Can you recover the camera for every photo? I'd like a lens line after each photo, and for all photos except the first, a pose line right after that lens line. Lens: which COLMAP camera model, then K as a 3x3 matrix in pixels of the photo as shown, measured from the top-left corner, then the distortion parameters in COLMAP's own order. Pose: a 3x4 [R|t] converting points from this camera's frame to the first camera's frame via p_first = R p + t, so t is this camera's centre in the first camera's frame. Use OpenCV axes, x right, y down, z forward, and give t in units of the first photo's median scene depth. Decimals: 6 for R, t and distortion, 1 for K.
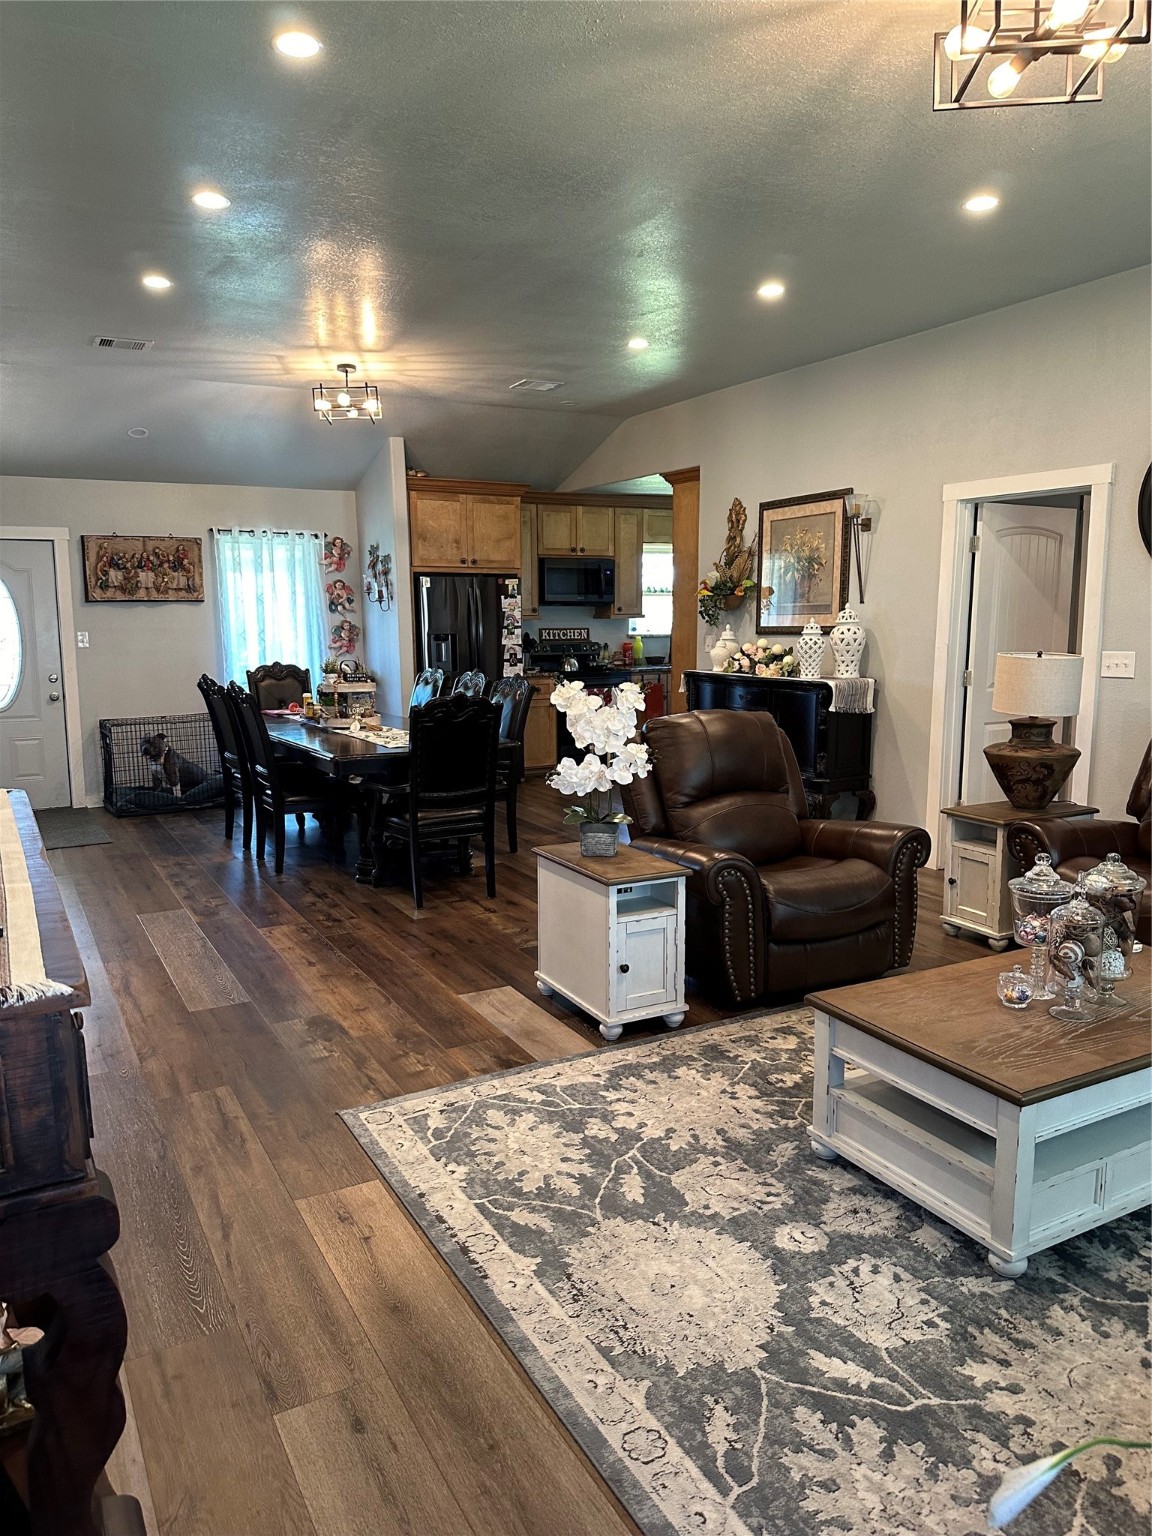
lens RADIAL K [[1064.8, 0, 571.6], [0, 1064.8, 769.9], [0, 0, 1]] dist [0.009176, -0.033228]
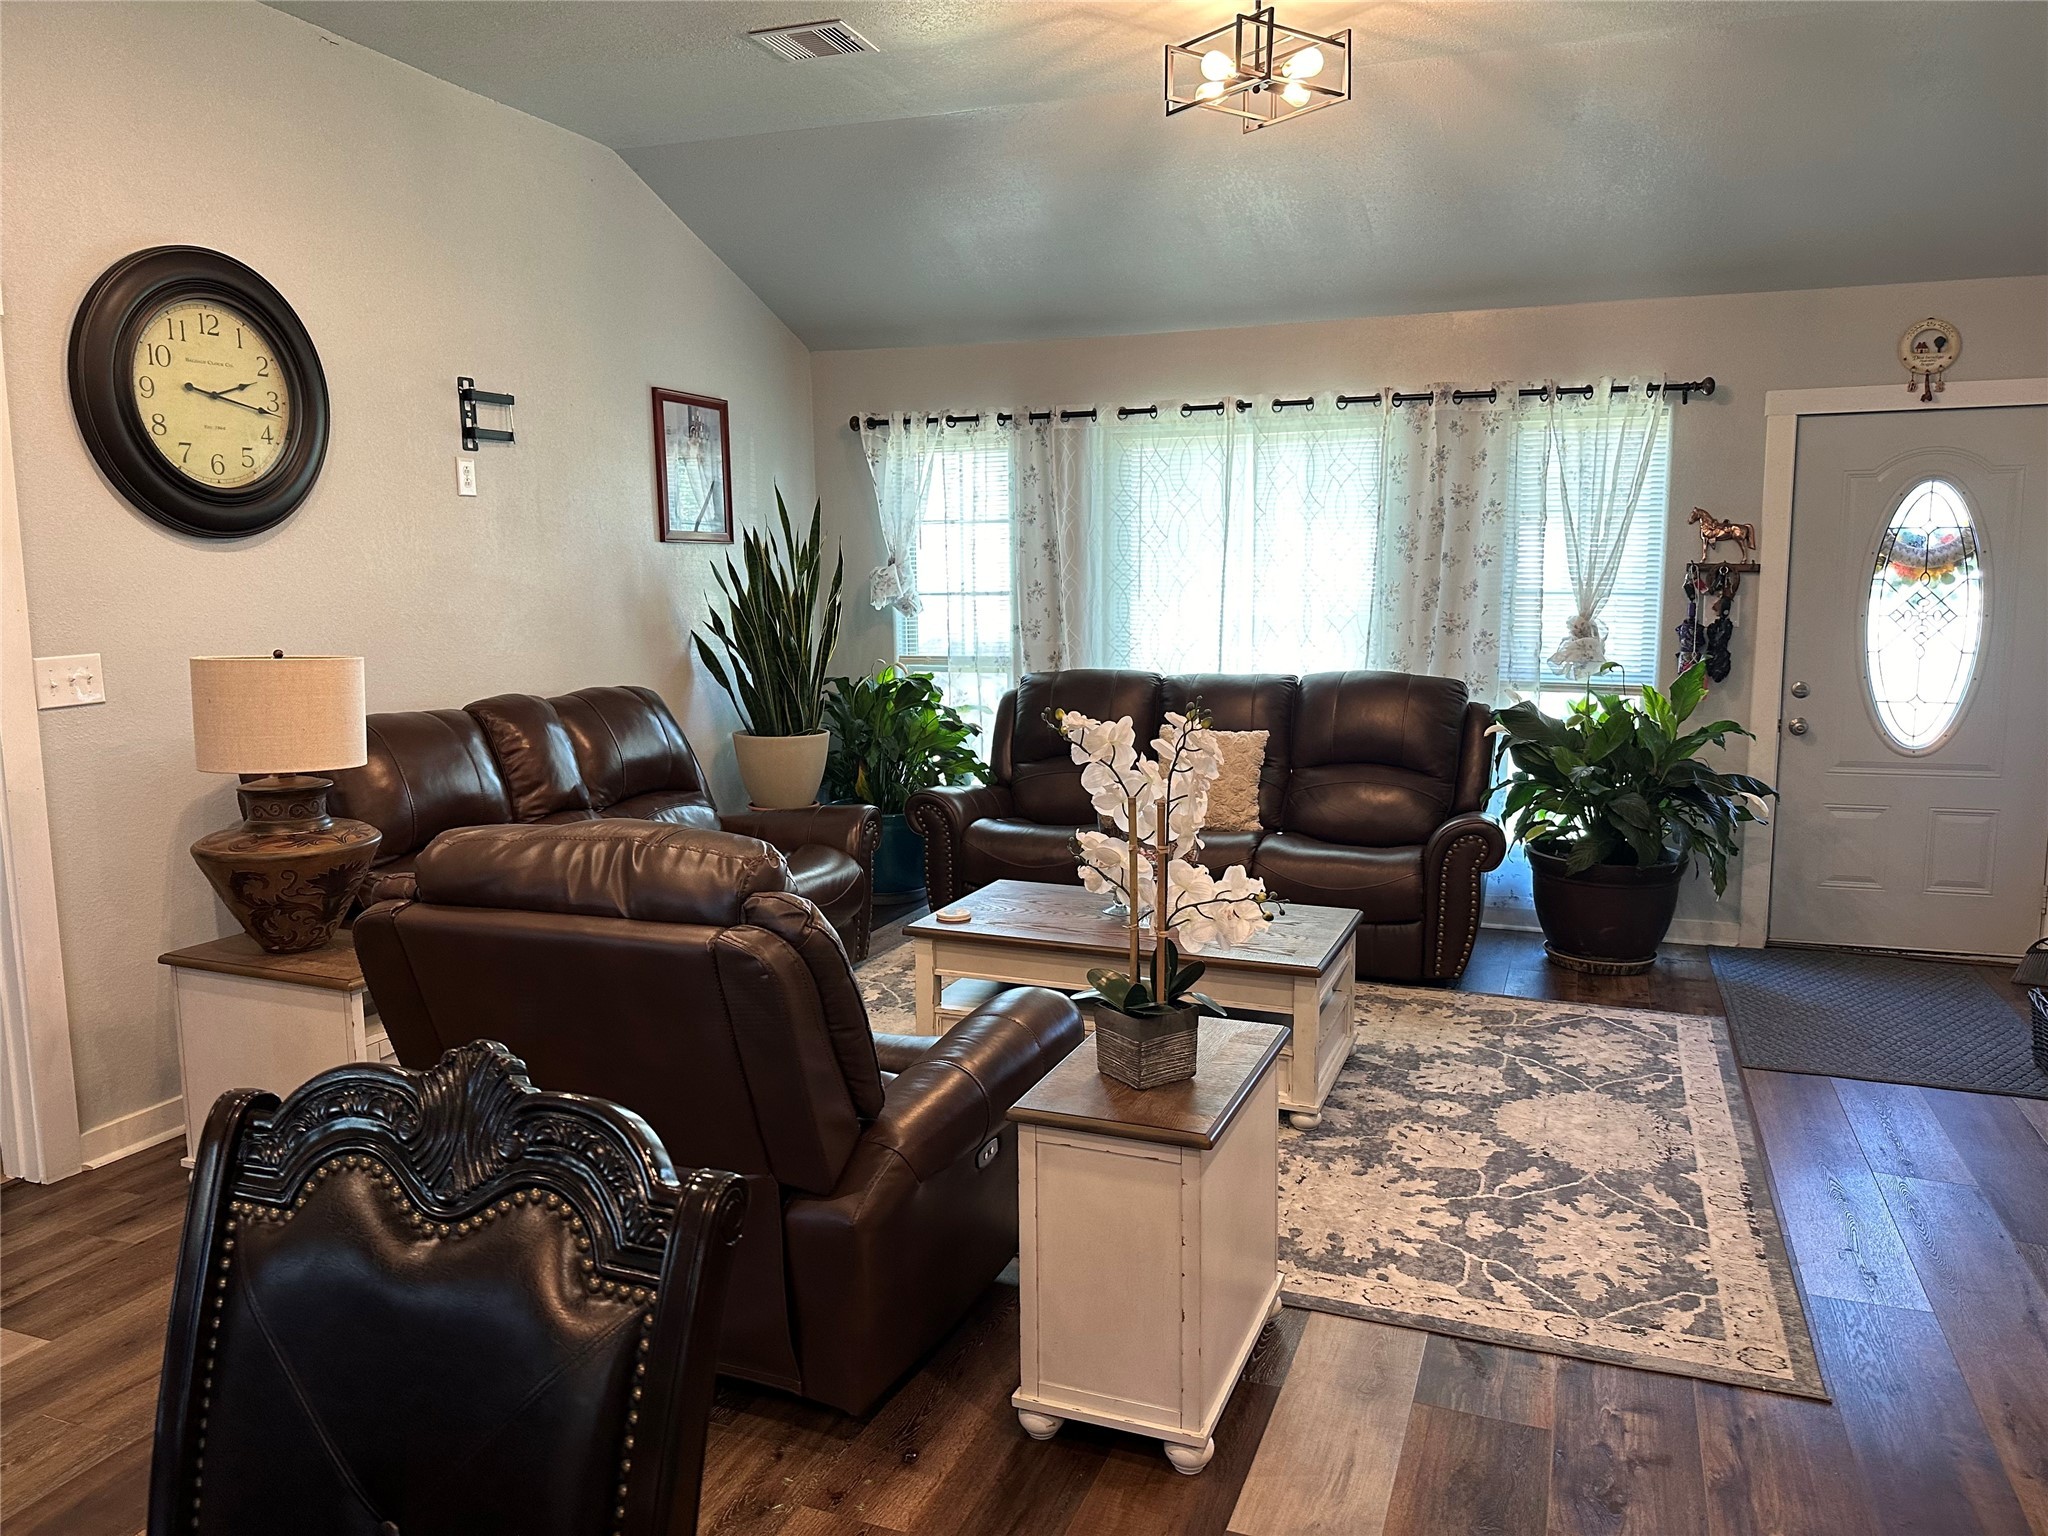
lens RADIAL K [[1419.7, 0, 1015.0], [0, 1419.7, 764.2], [0, 0, 1]] dist [0.009176, -0.033228]
pose [[-0.628240, -0.101342, 0.771392, -0.561993], [0.122639, 0.966186, 0.226813, -0.285492], [-0.768293, 0.237096, -0.594568, 1.917618]]
